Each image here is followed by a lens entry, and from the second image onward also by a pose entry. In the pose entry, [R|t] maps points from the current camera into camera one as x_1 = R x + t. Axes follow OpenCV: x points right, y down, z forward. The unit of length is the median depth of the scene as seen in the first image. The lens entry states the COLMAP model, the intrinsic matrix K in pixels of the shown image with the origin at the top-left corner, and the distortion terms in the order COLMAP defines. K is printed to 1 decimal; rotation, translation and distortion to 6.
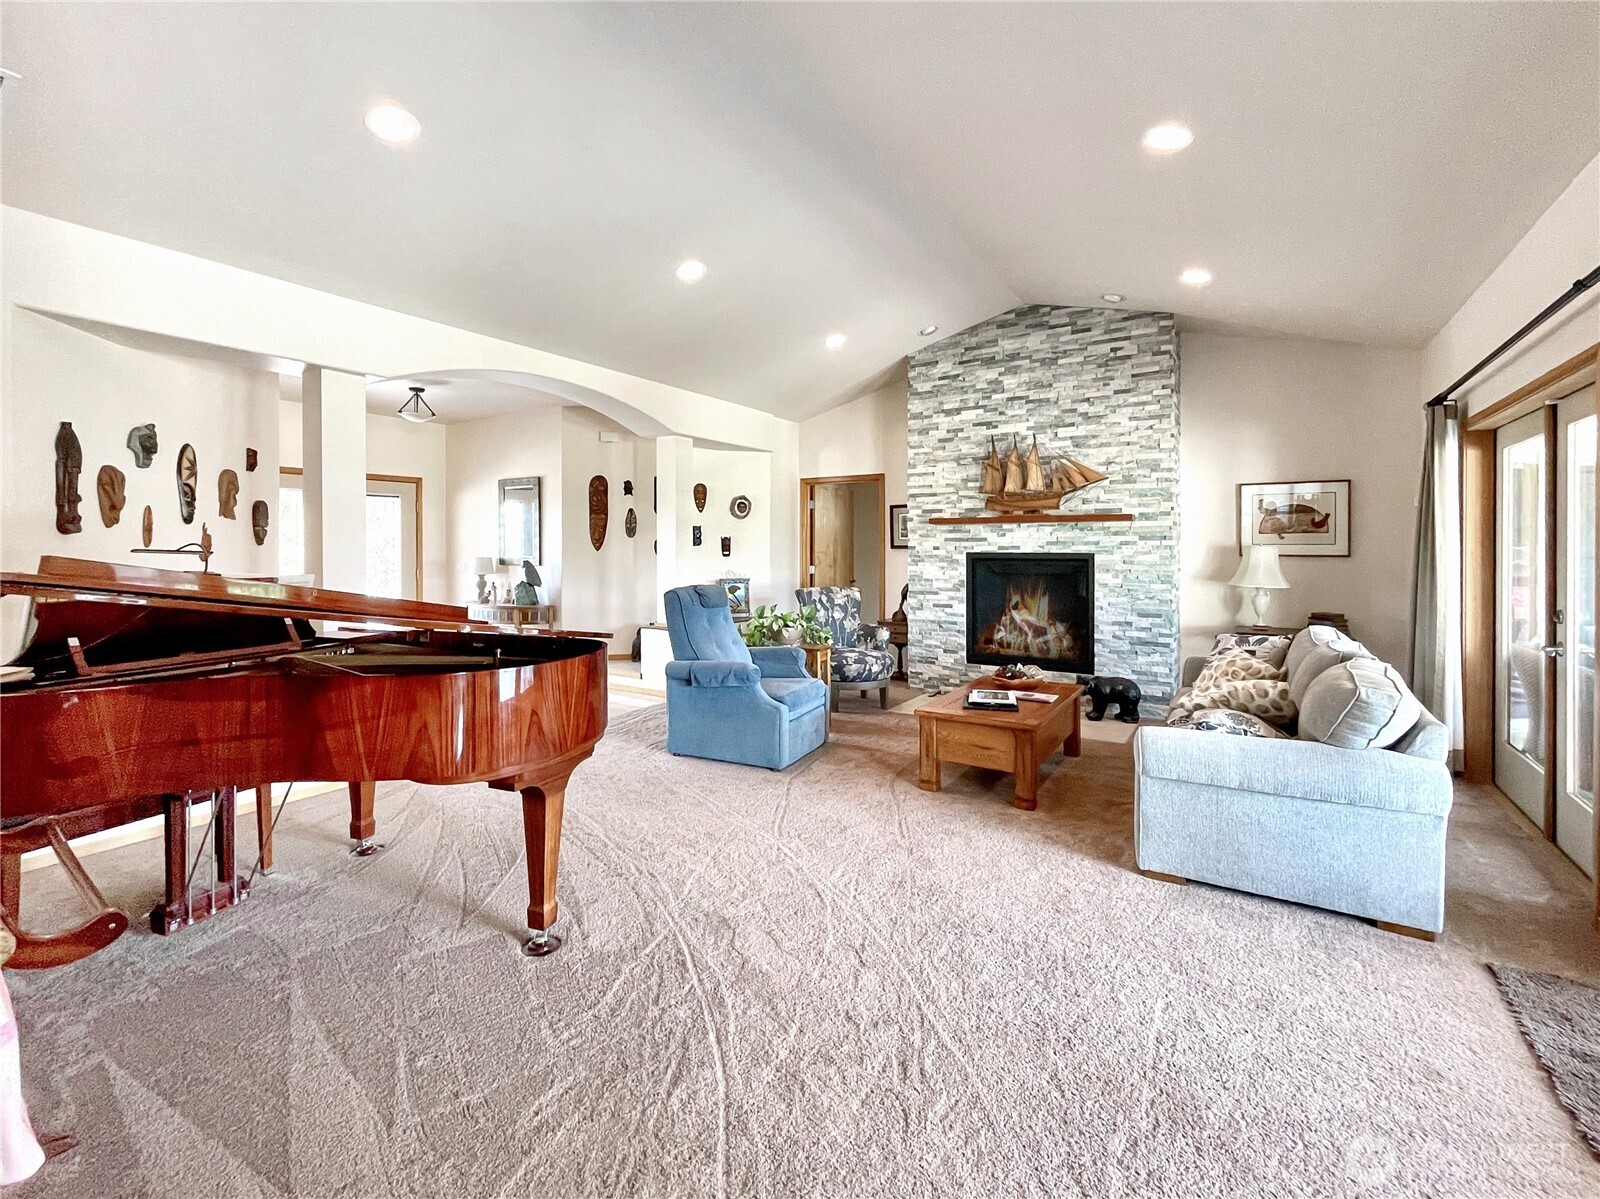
lens RADIAL K [[668.7, 0, 840.4], [0, 668.7, 545.4], [0, 0, 1]] dist [-0.002924, -0.000889]
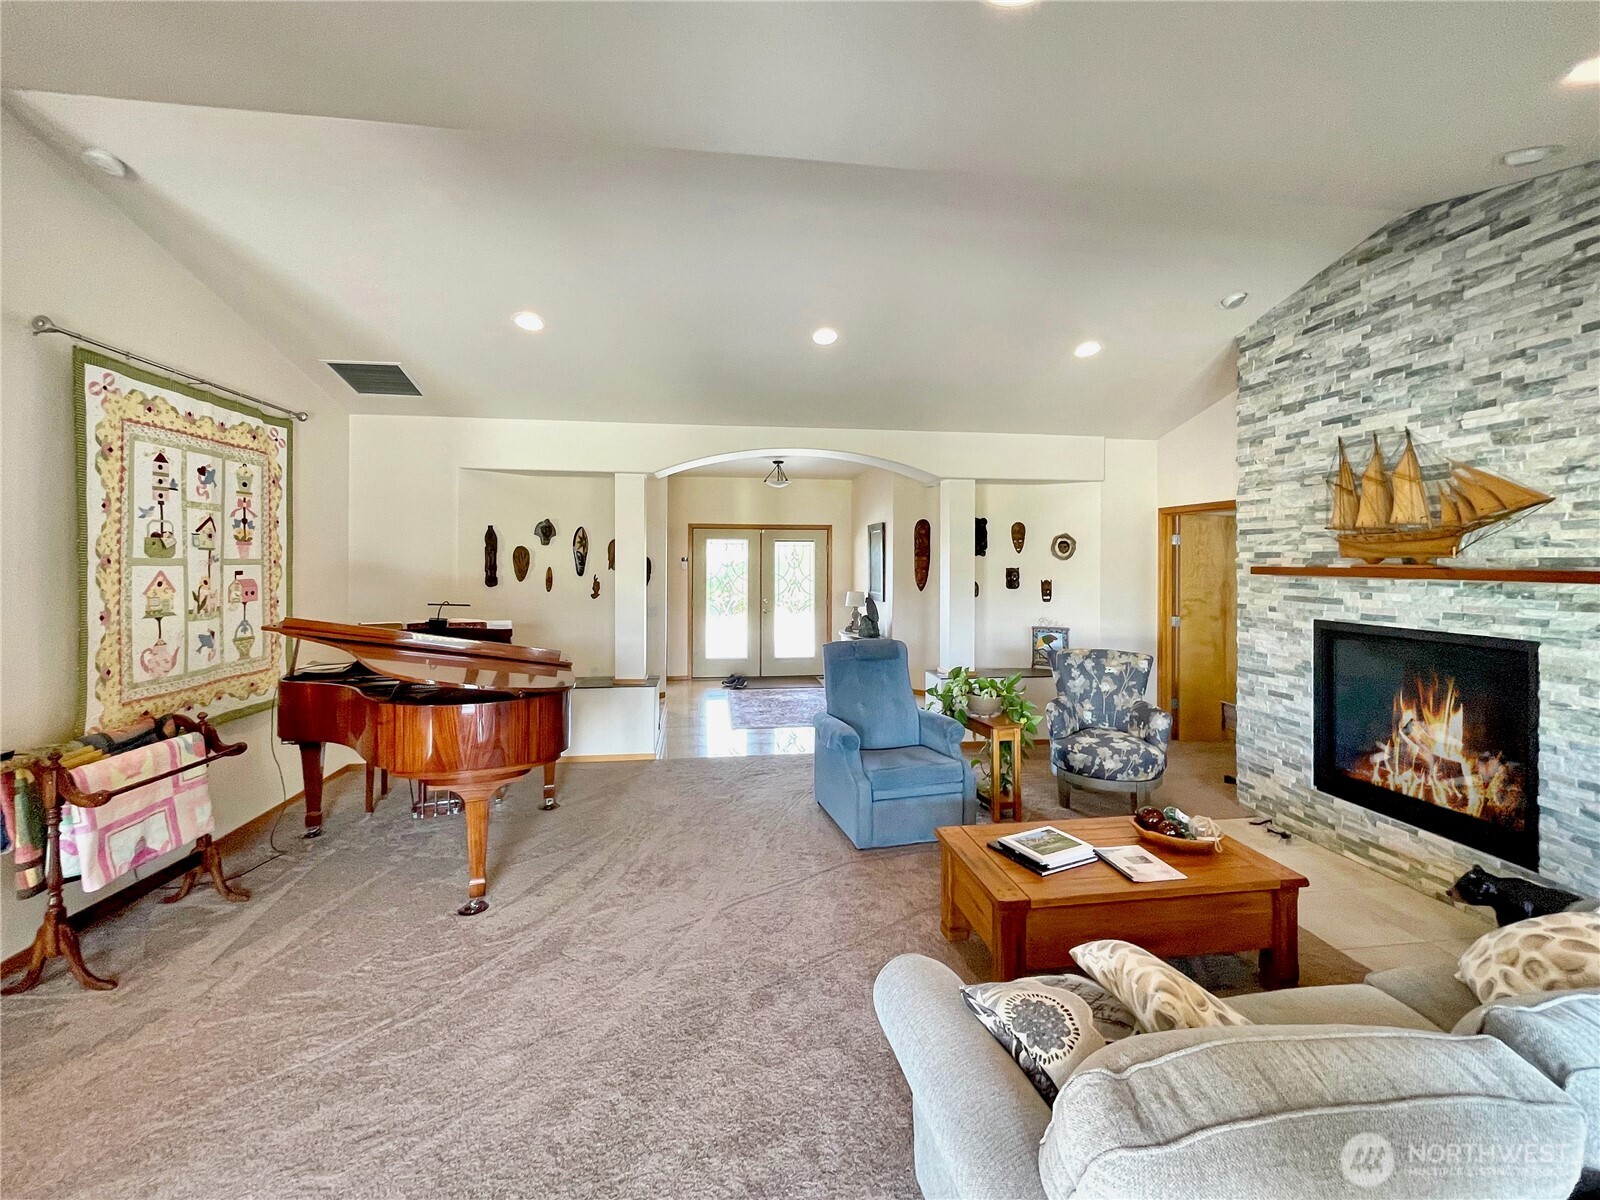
lens RADIAL K [[668.7, 0, 826.9], [0, 668.7, 556.7], [0, 0, 1]] dist [-0.002924, -0.000889]
pose [[0.661624, 0.001952, -0.749834, 0.380824], [-0.008396, 0.999953, -0.004804, -0.045762], [0.749789, 0.009474, 0.661609, 0.221846]]
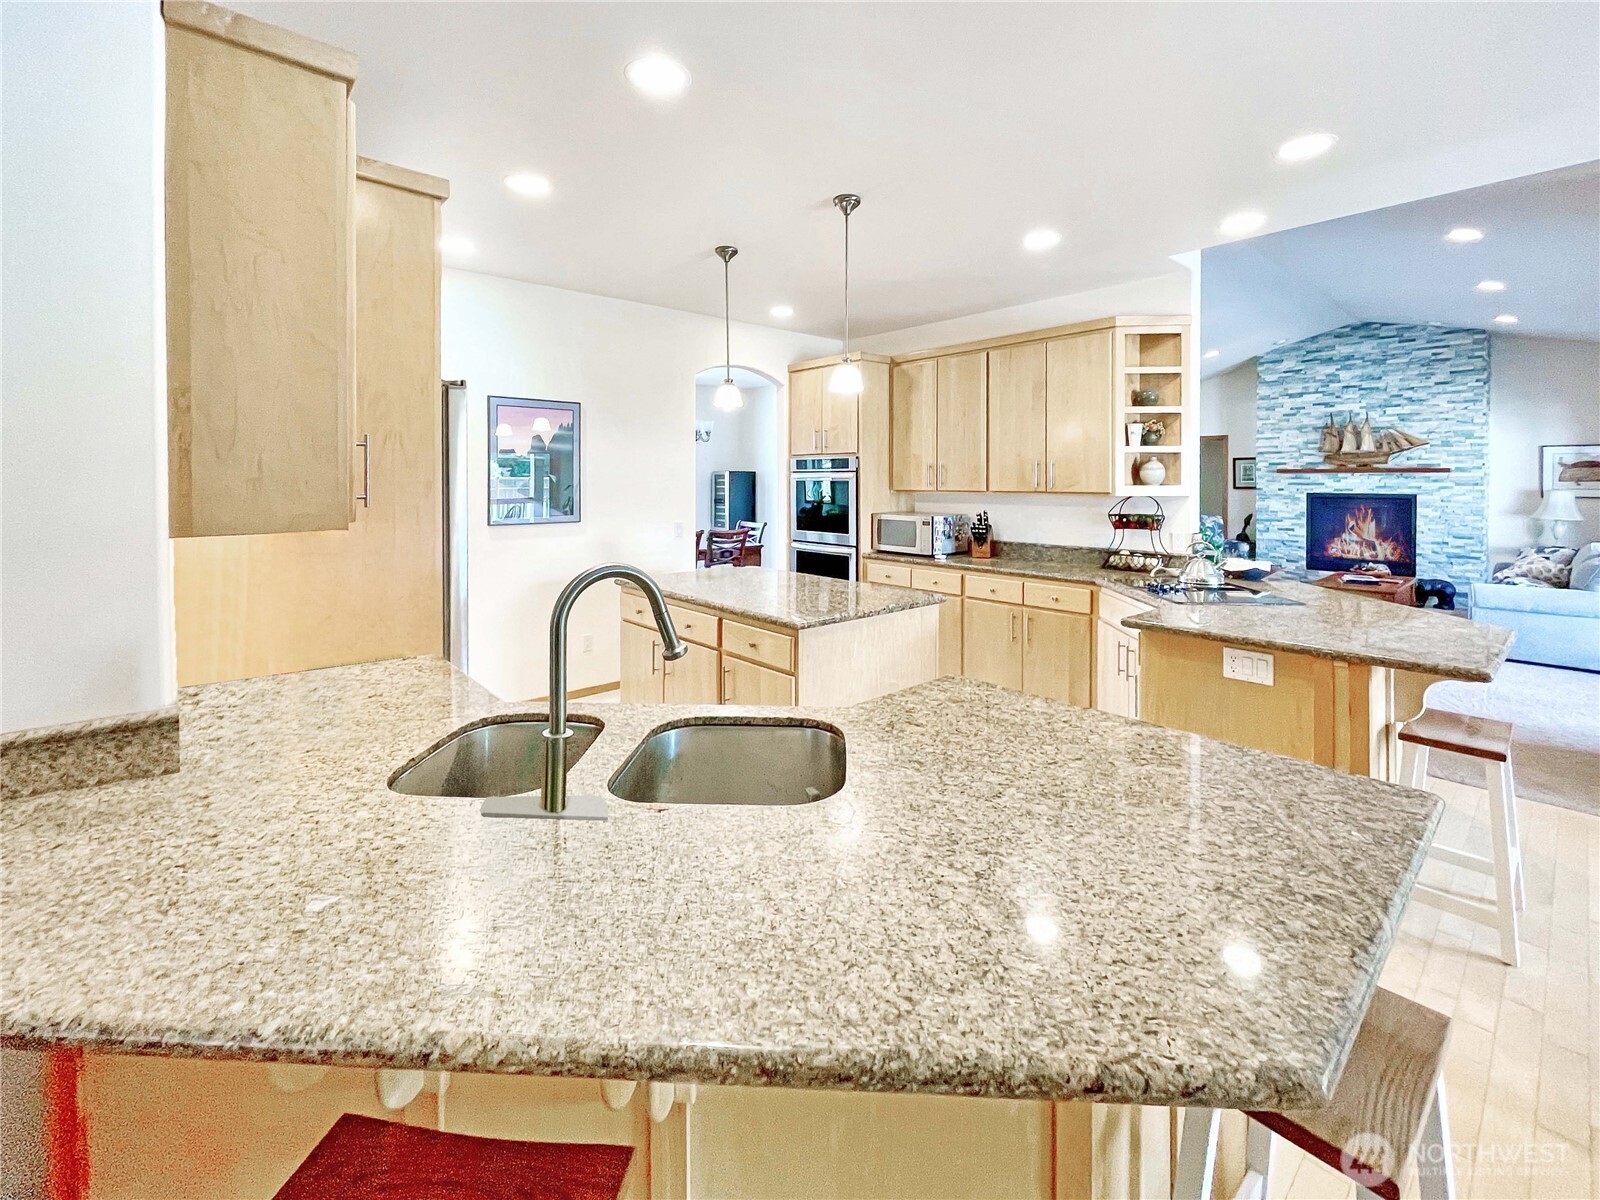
lens RADIAL K [[668.7, 0, 839.2], [0, 668.7, 483.6], [0, 0, 1]] dist [-0.002924, -0.000889]
pose [[0.958832, 0.002298, -0.283964, -0.389695], [0.000819, 0.999941, 0.010860, -0.026834], [0.283972, -0.010645, 0.958774, -0.705042]]
